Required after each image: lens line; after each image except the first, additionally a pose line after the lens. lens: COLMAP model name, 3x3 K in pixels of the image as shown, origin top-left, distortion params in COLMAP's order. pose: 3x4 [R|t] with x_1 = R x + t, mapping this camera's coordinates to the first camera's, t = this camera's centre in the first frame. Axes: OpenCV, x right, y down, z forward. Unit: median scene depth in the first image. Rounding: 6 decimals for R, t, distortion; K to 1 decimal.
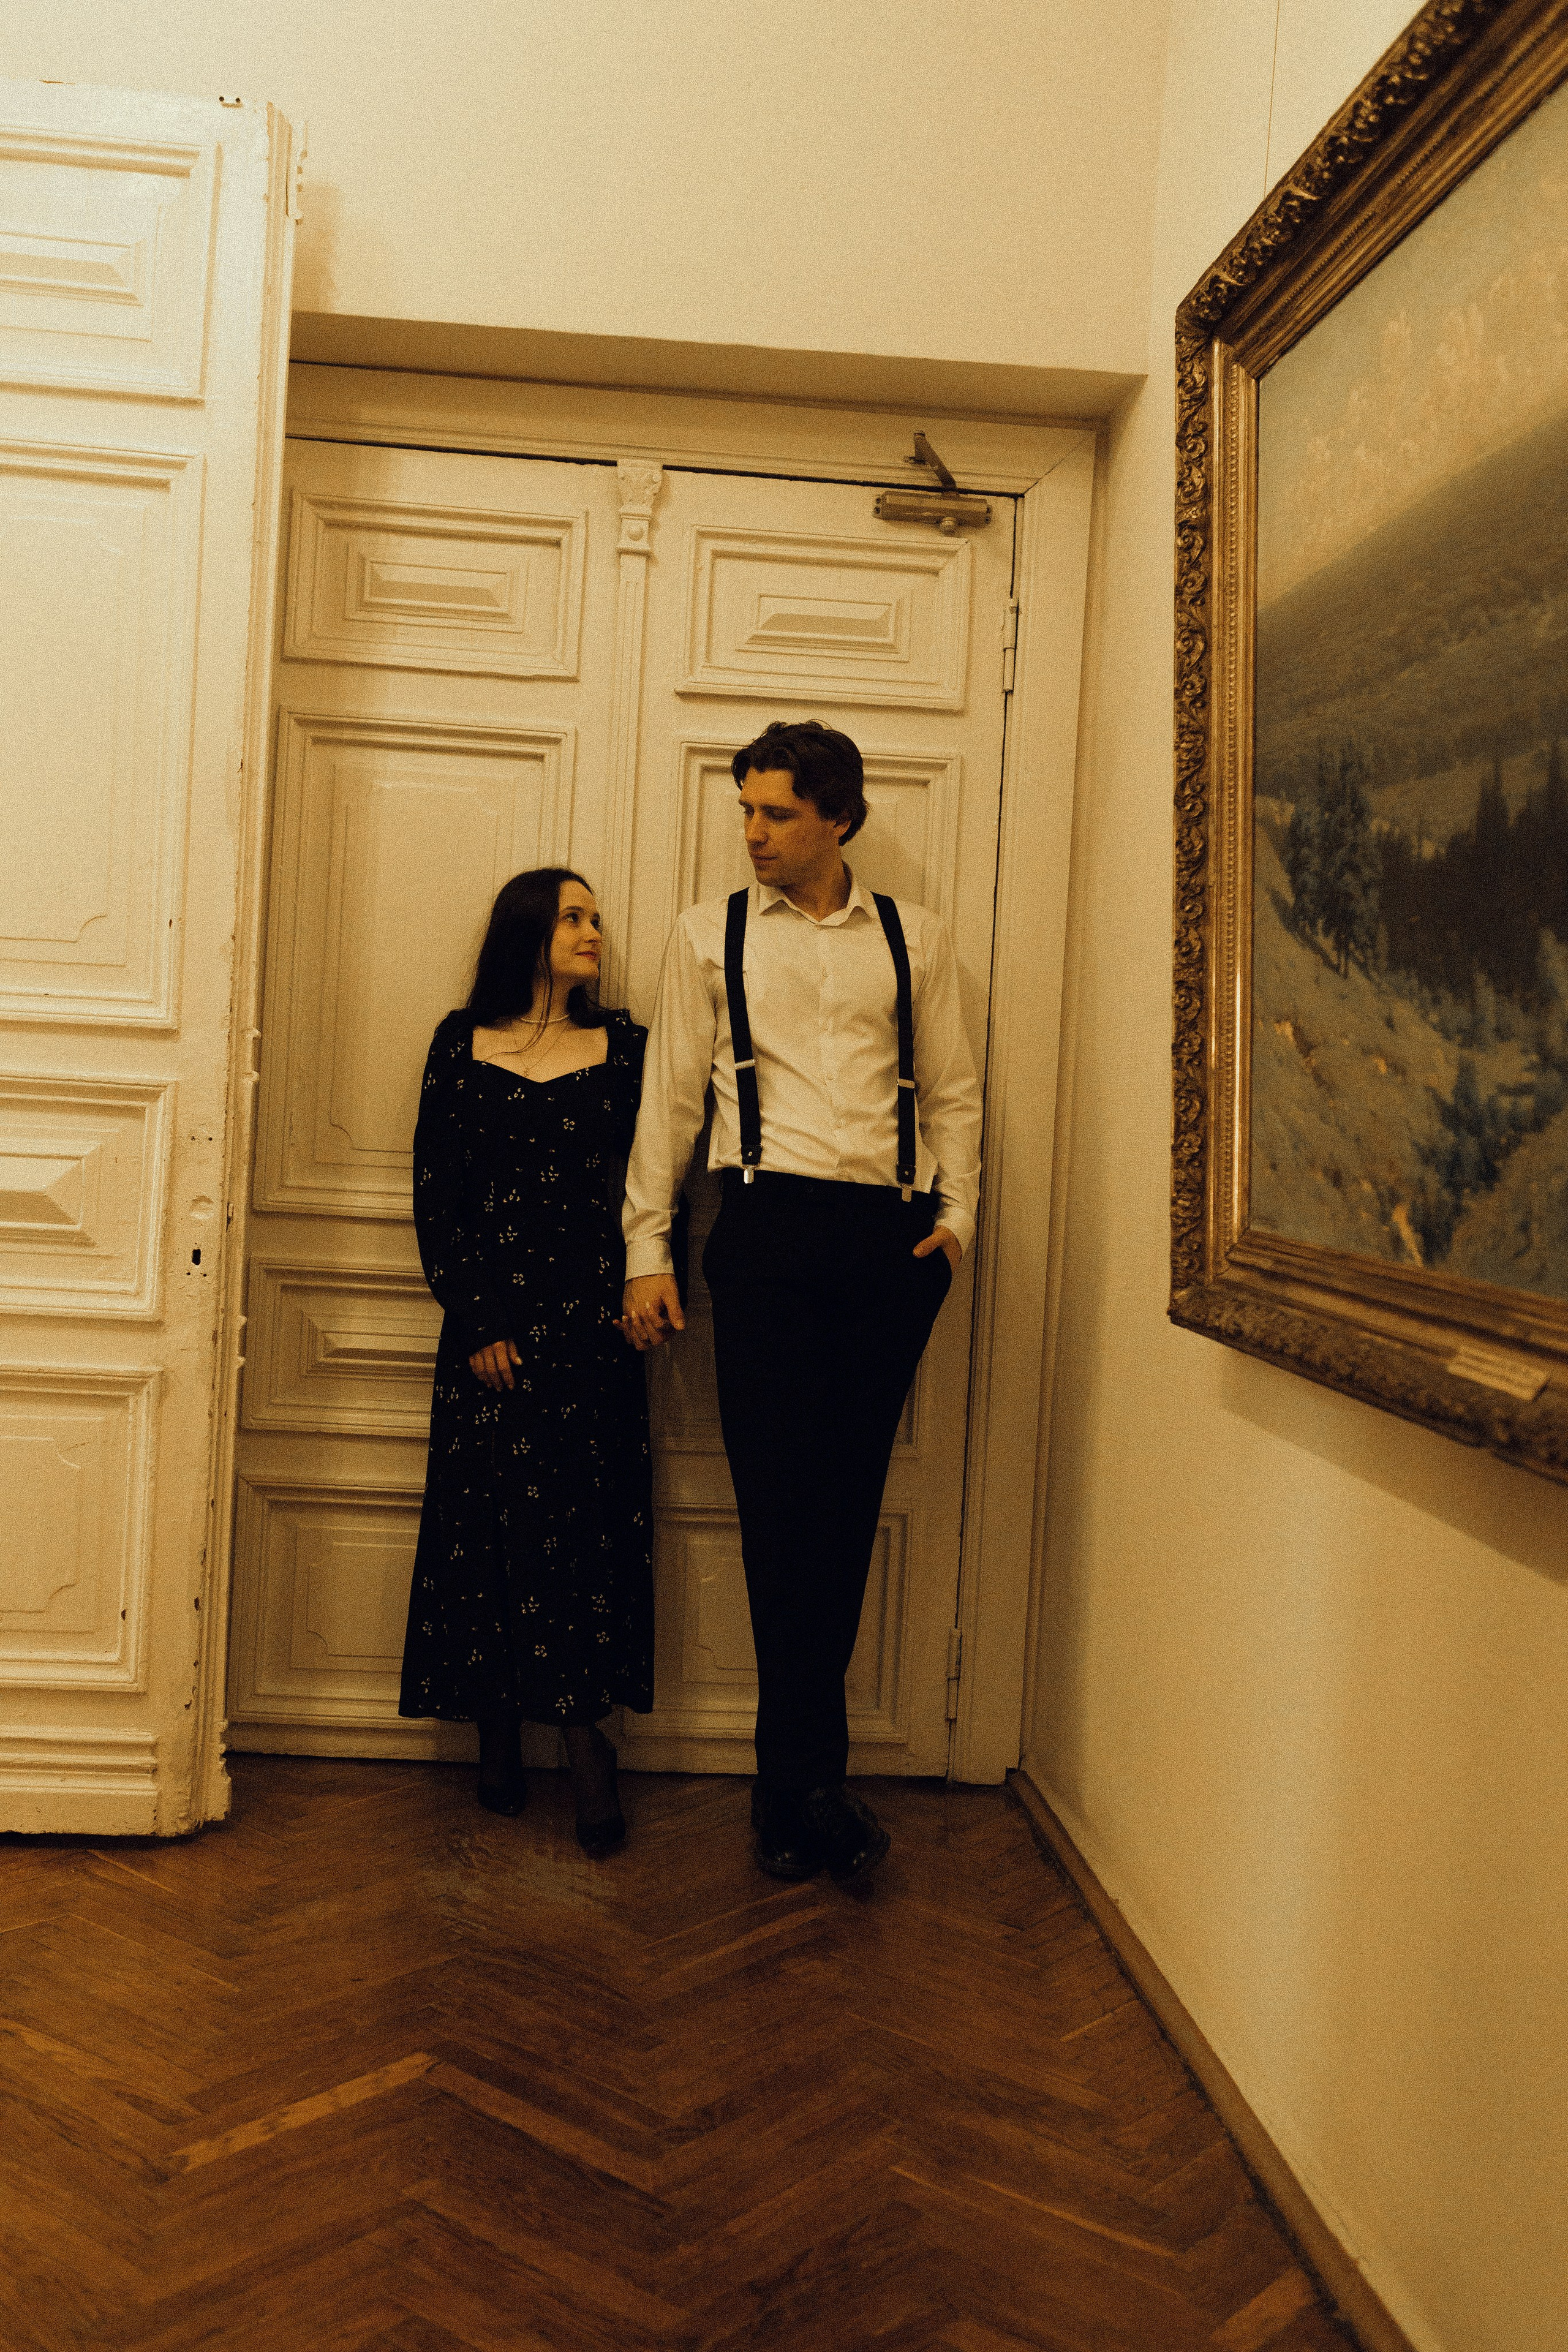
lens RADIAL K [[2241.7, 0, 788.6], [0, 2241.7, 1169.8], [0, 0, 1]] dist [0.010550, -0.009800]
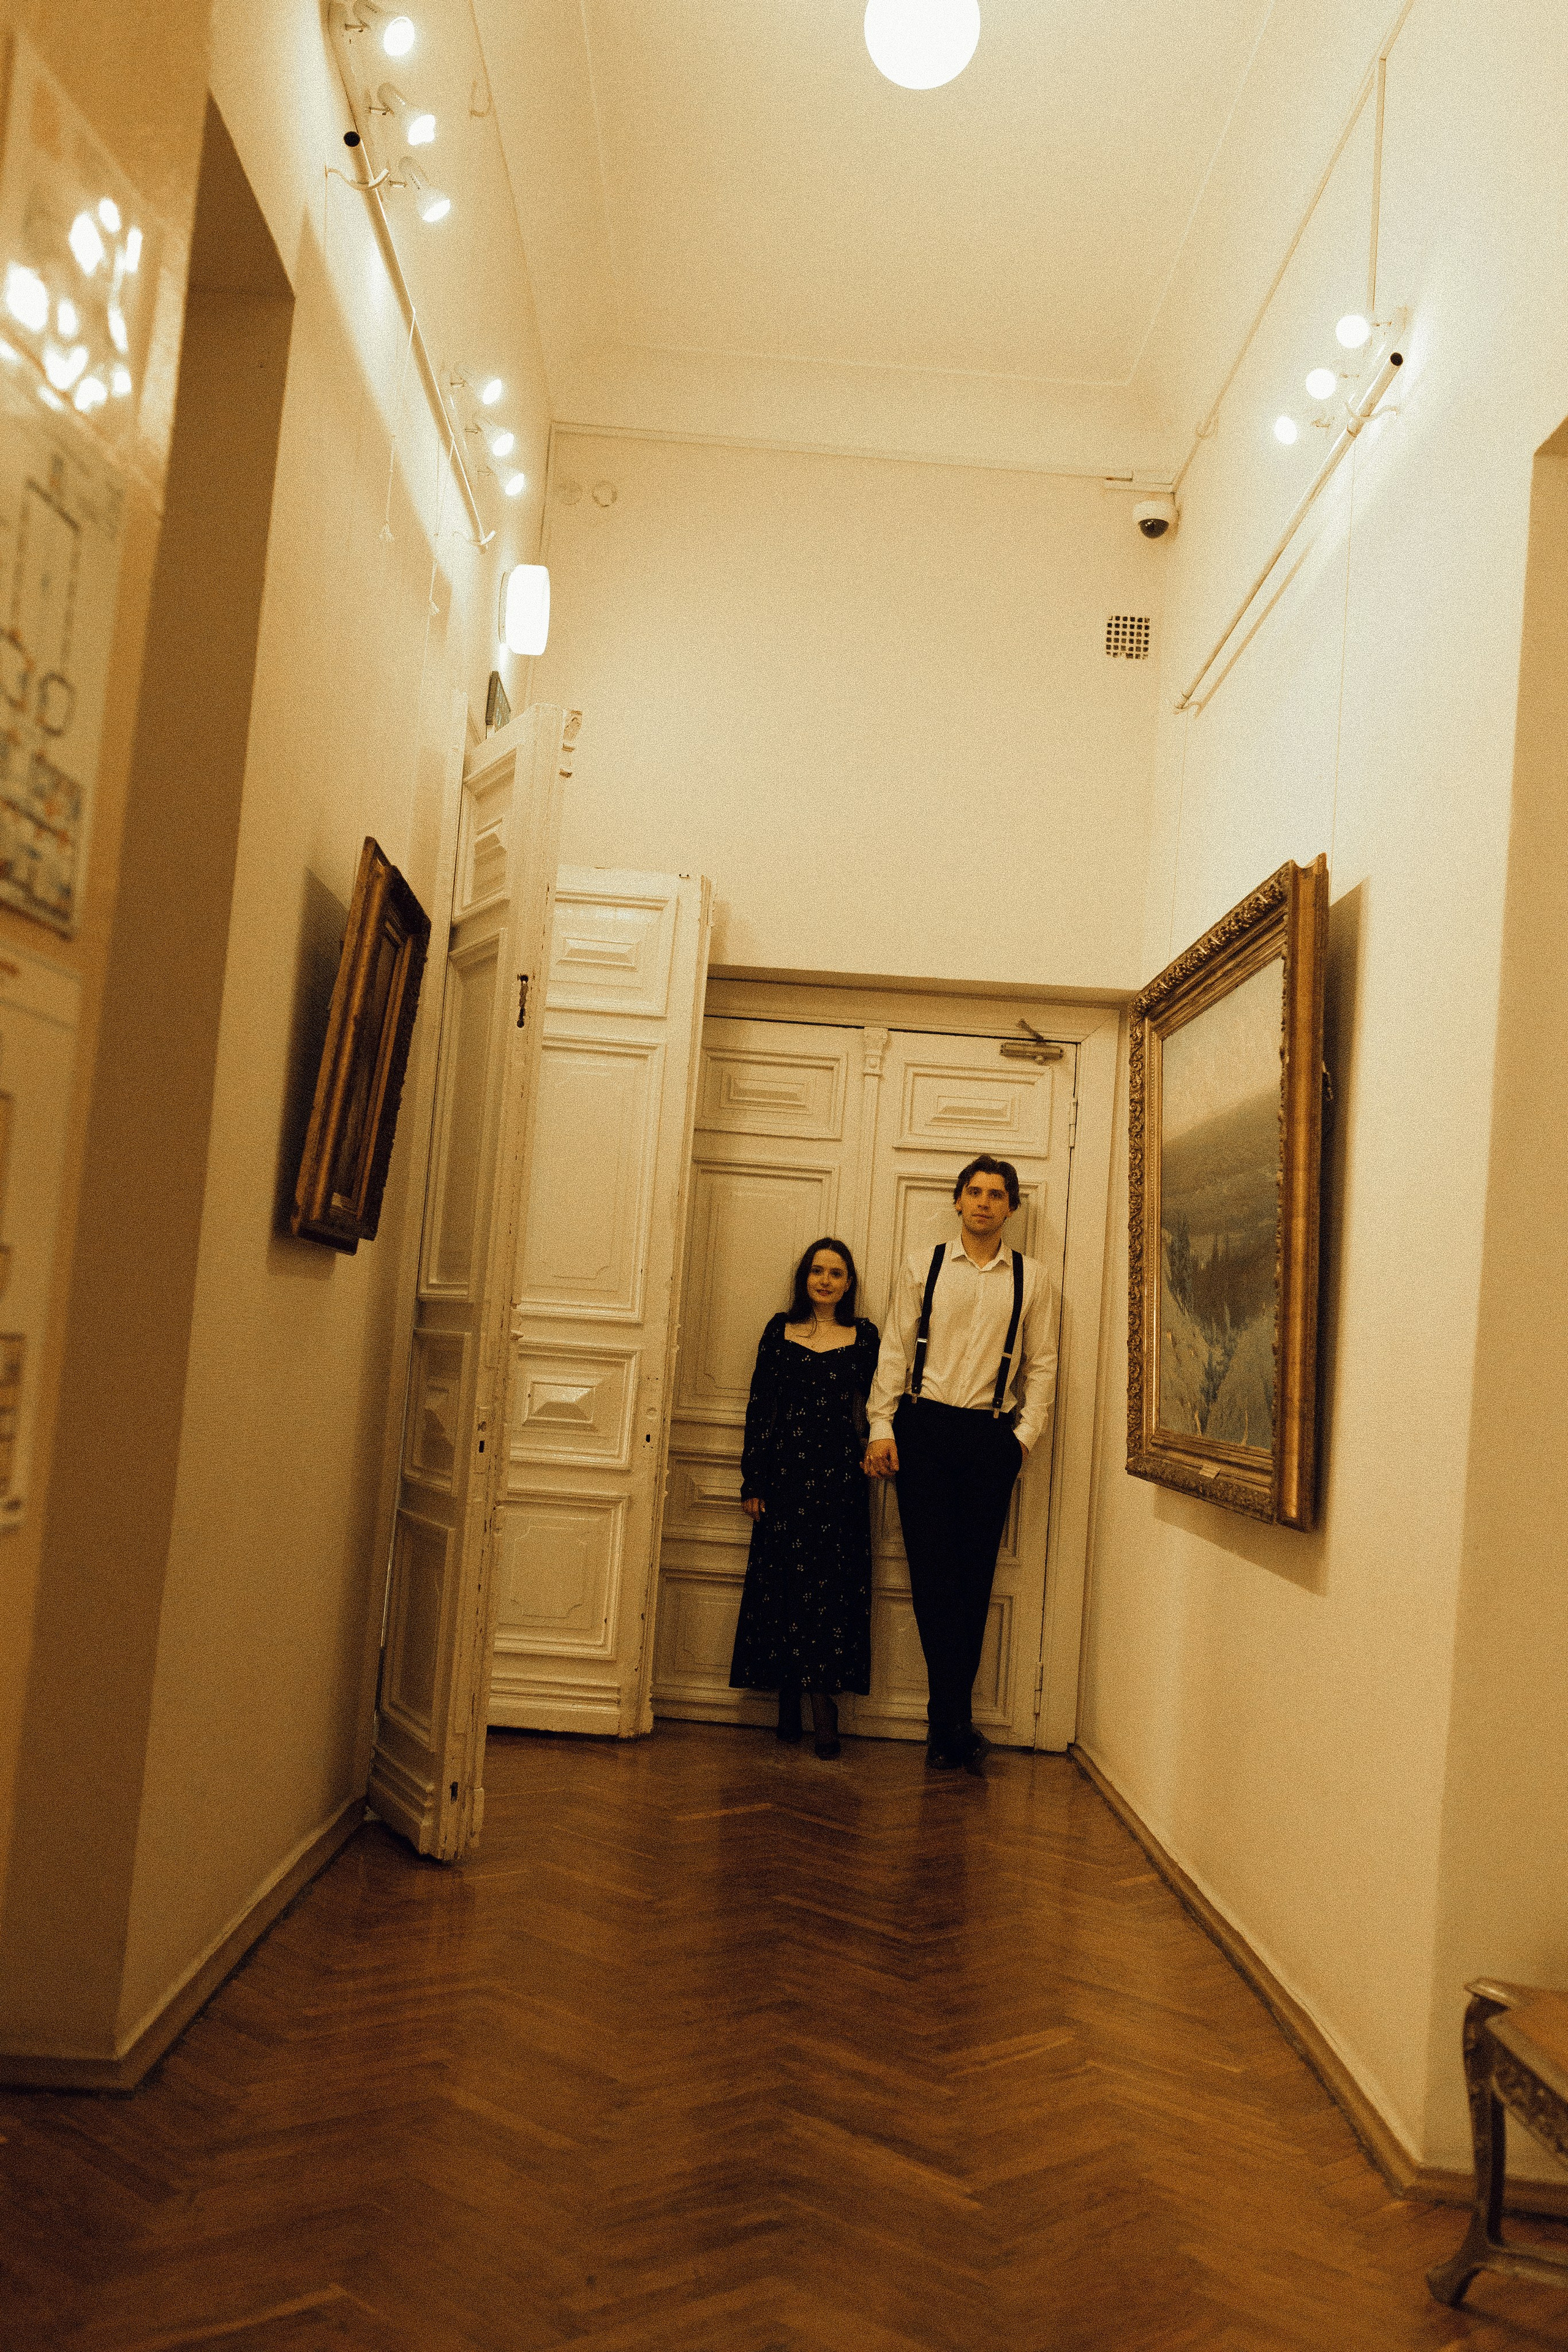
lens RADIAL K [[2317.6, 0, 784.0], [0, 2317.6, 1176.0], [0, 0, 1]] dist [0.010092, 0.001668]
pose [[0.996293, 0.012085, -0.085177, 0.028004], [-0.021942, 0.993035, -0.115761, 0.043421], [0.083185, 0.117200, 0.989618, -1.052599]]
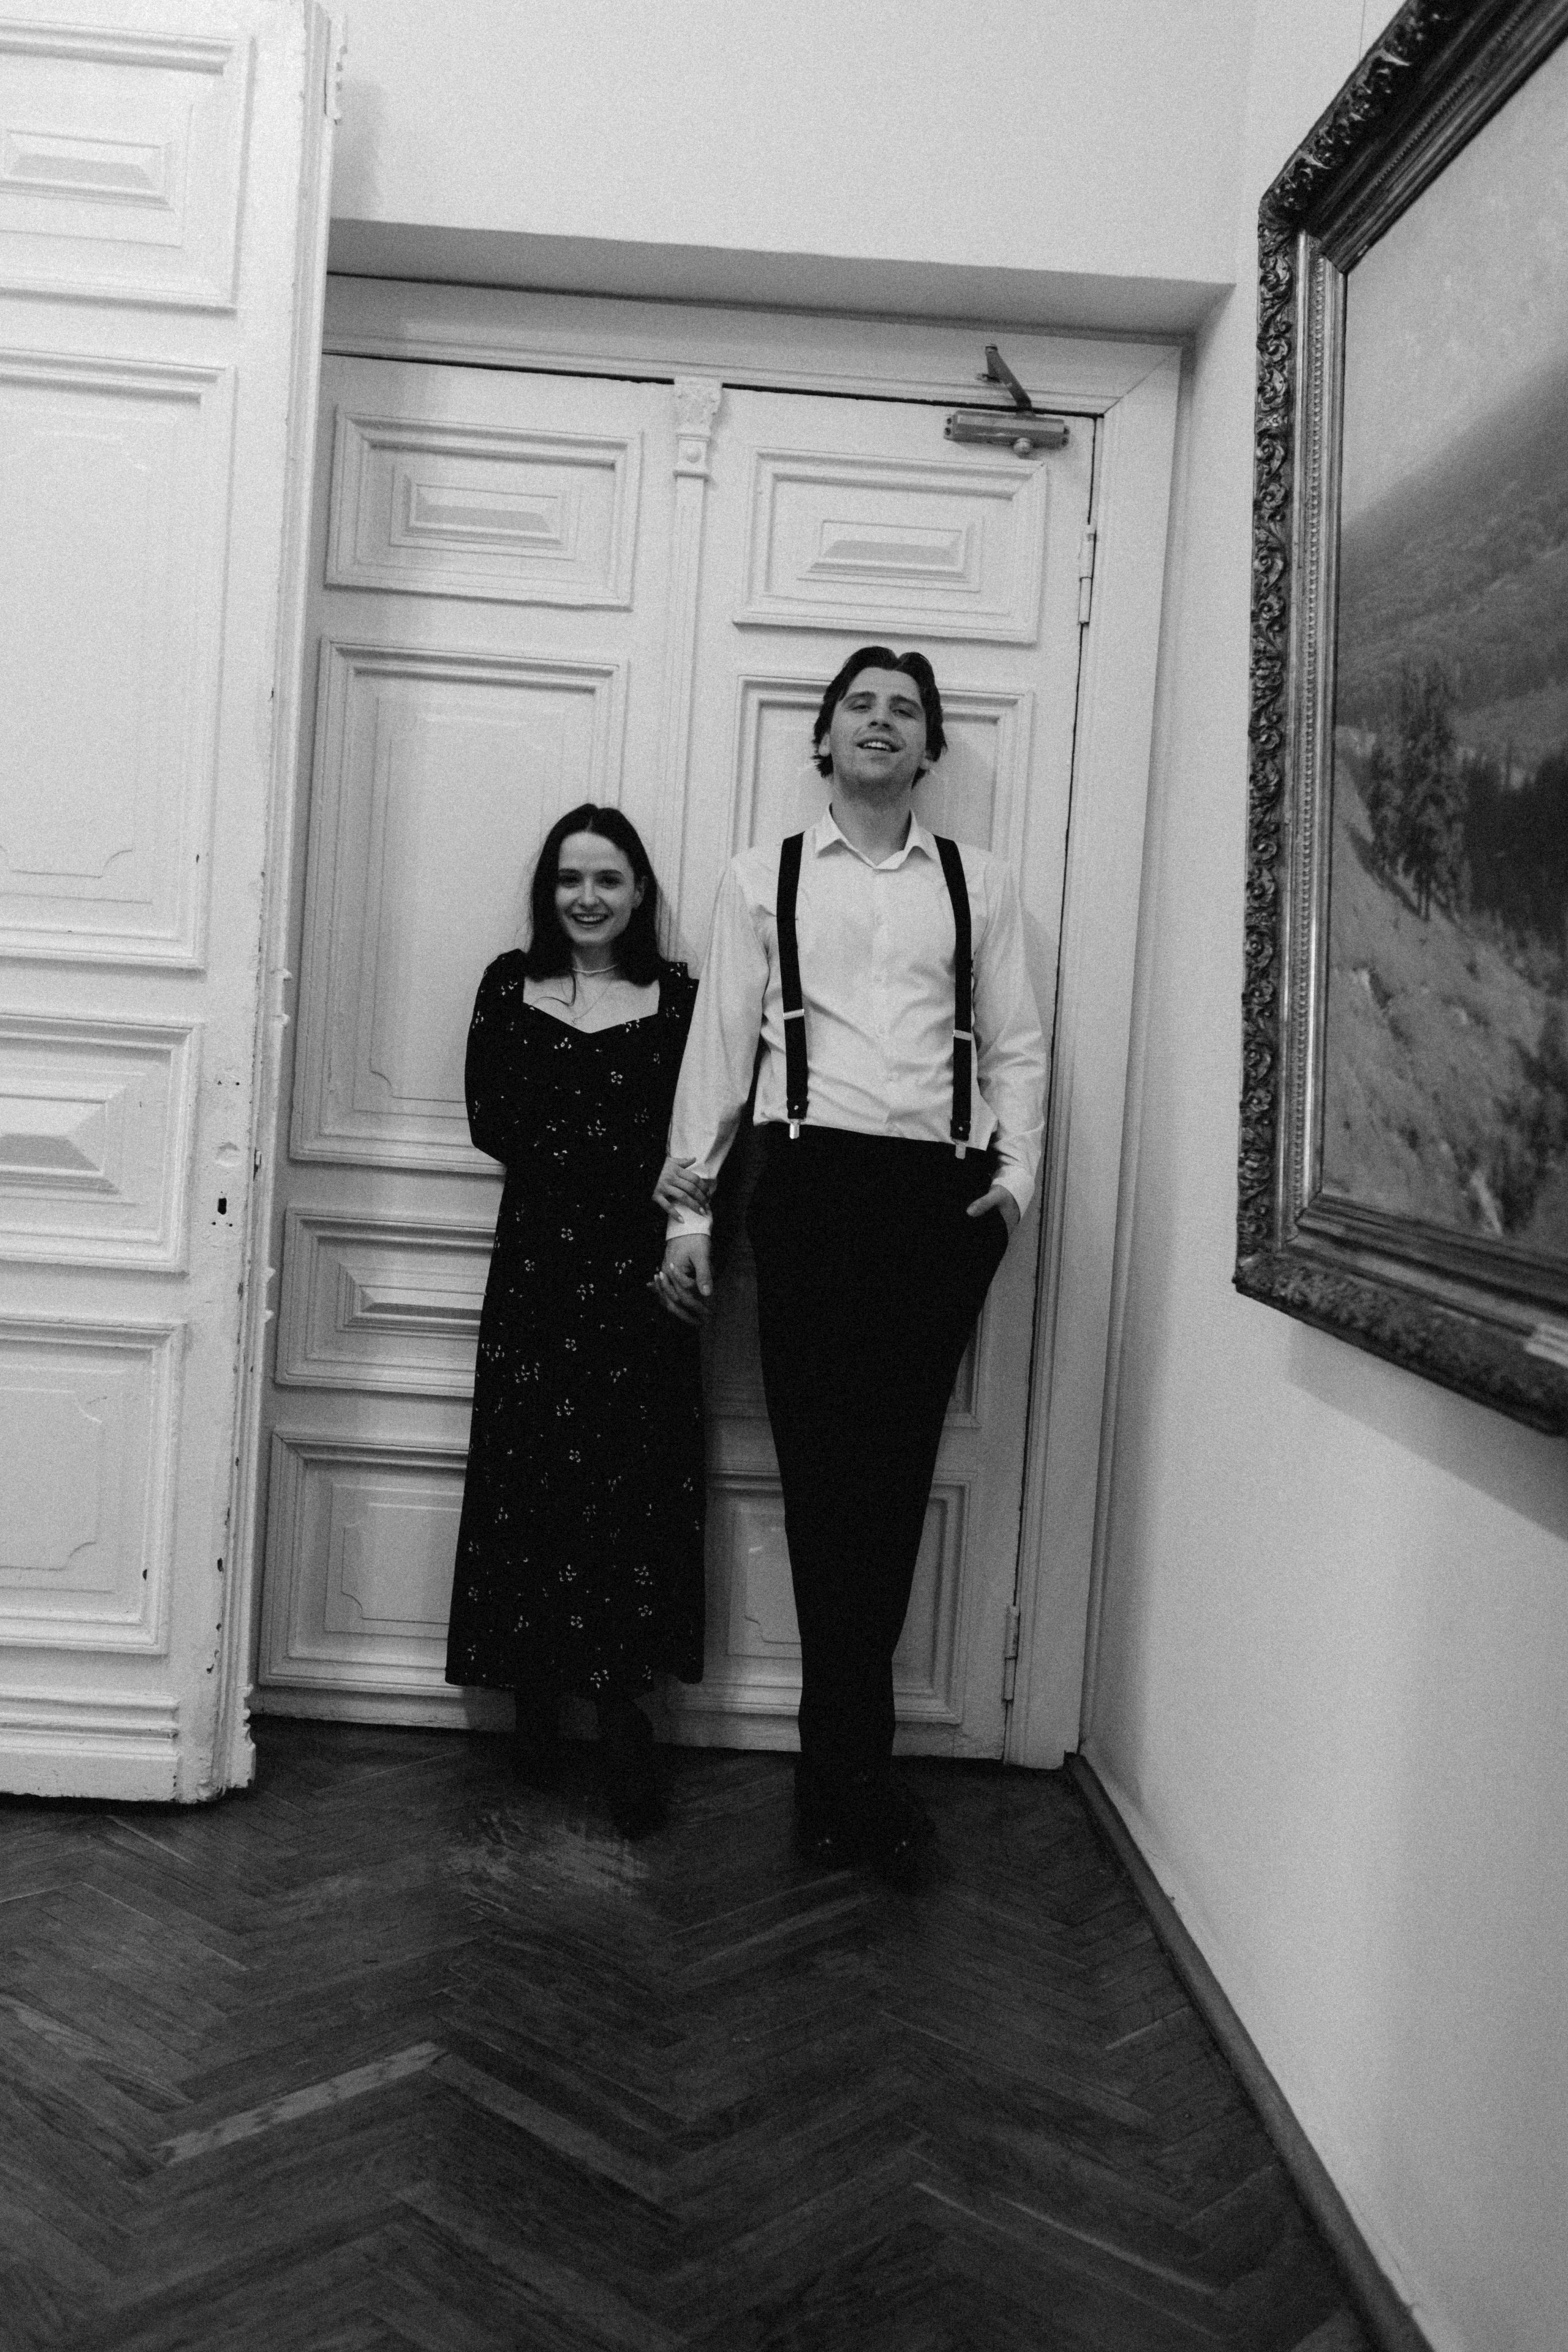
lens RADIAL K [[2241.7, 0, 788.6], [0, 2241.7, 1169.8], [0, 0, 1]] dist [0.010550, -0.009800]
pose [[0.998905, 0.014318, -0.044548, 0.021703], [-0.013526, 0.999746, 0.018023, 0.002605], [0.044794, -0.017401, 0.998845, 0.049466]]
